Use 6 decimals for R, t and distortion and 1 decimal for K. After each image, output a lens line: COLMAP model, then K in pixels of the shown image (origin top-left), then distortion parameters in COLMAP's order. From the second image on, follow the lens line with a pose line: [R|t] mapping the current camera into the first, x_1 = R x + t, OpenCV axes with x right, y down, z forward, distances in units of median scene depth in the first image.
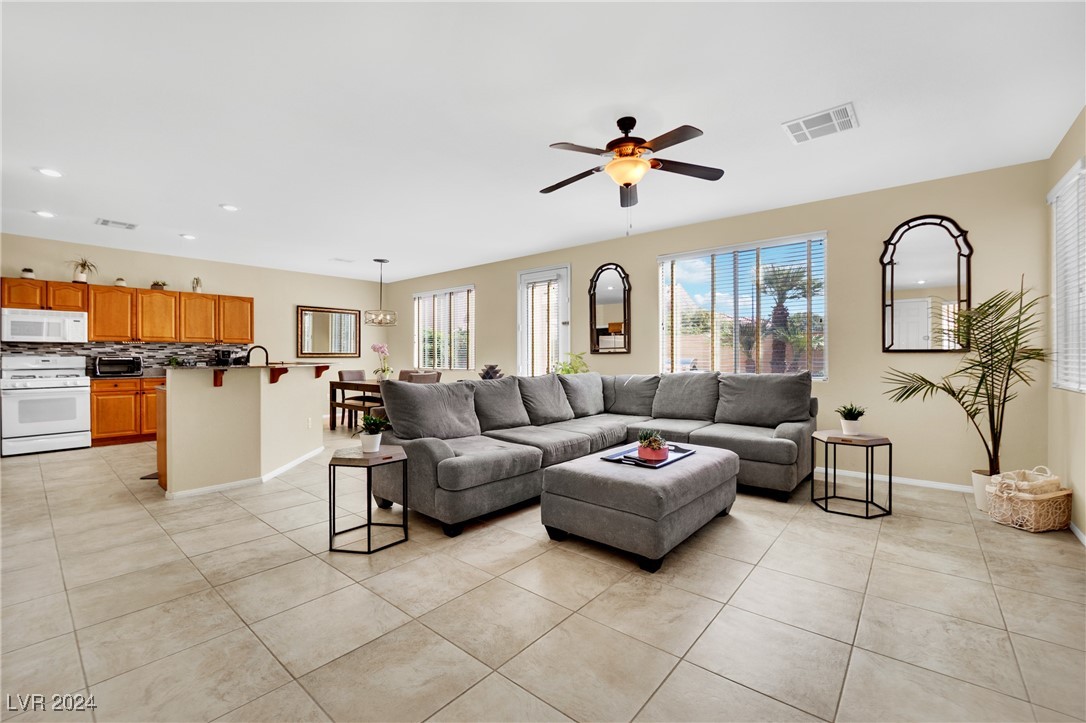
lens RADIAL K [[452.6, 0, 530.5], [0, 452.6, 356.6], [0, 0, 1]] dist [-0.021291, -0.000209]
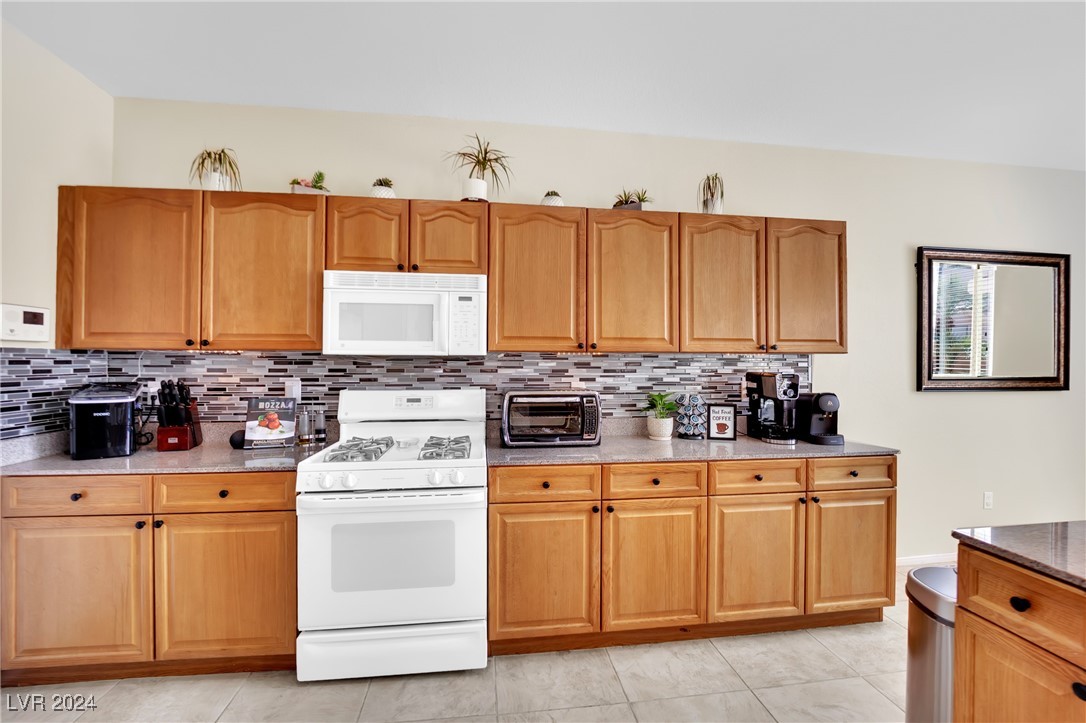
lens RADIAL K [[452.6, 0, 539.1], [0, 452.6, 357.4], [0, 0, 1]] dist [-0.021291, -0.000209]
pose [[0.745476, 0.001574, -0.666531, -0.668353], [-0.008144, 0.999944, -0.006747, -0.026406], [0.666483, 0.010458, 0.745447, 0.697793]]
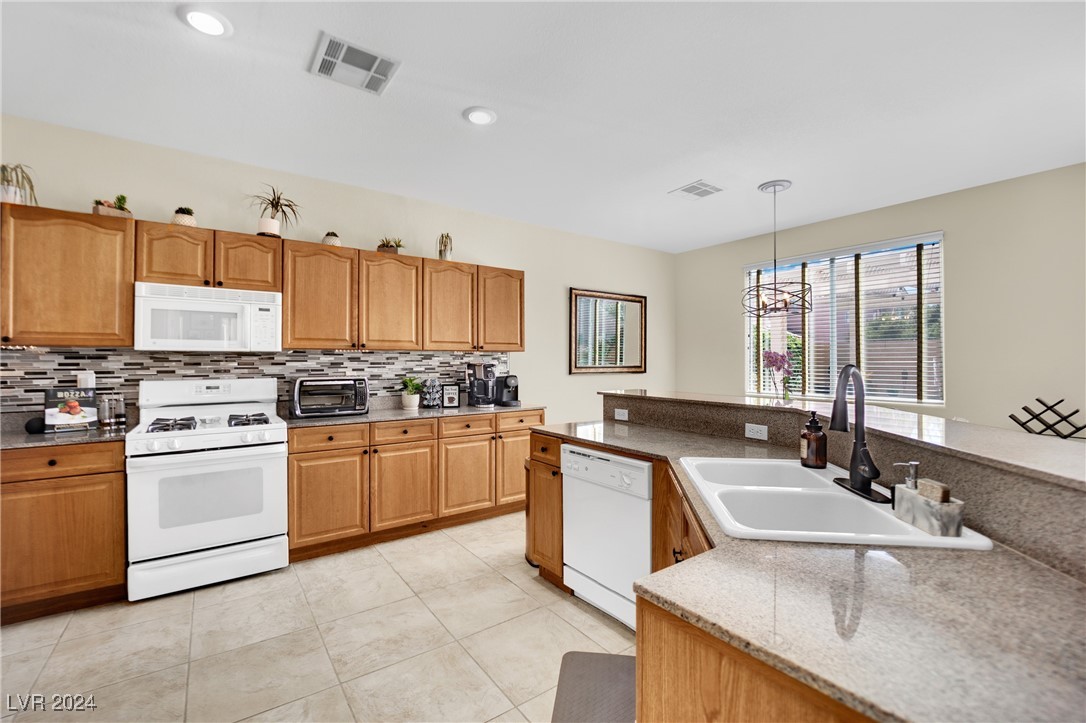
lens RADIAL K [[452.6, 0, 528.8], [0, 452.6, 358.0], [0, 0, 1]] dist [-0.021291, -0.000209]
pose [[0.969659, 0.002368, -0.244450, -0.559487], [-0.004053, 0.999971, -0.006392, -0.021192], [0.244428, 0.007189, 0.969641, 0.531016]]
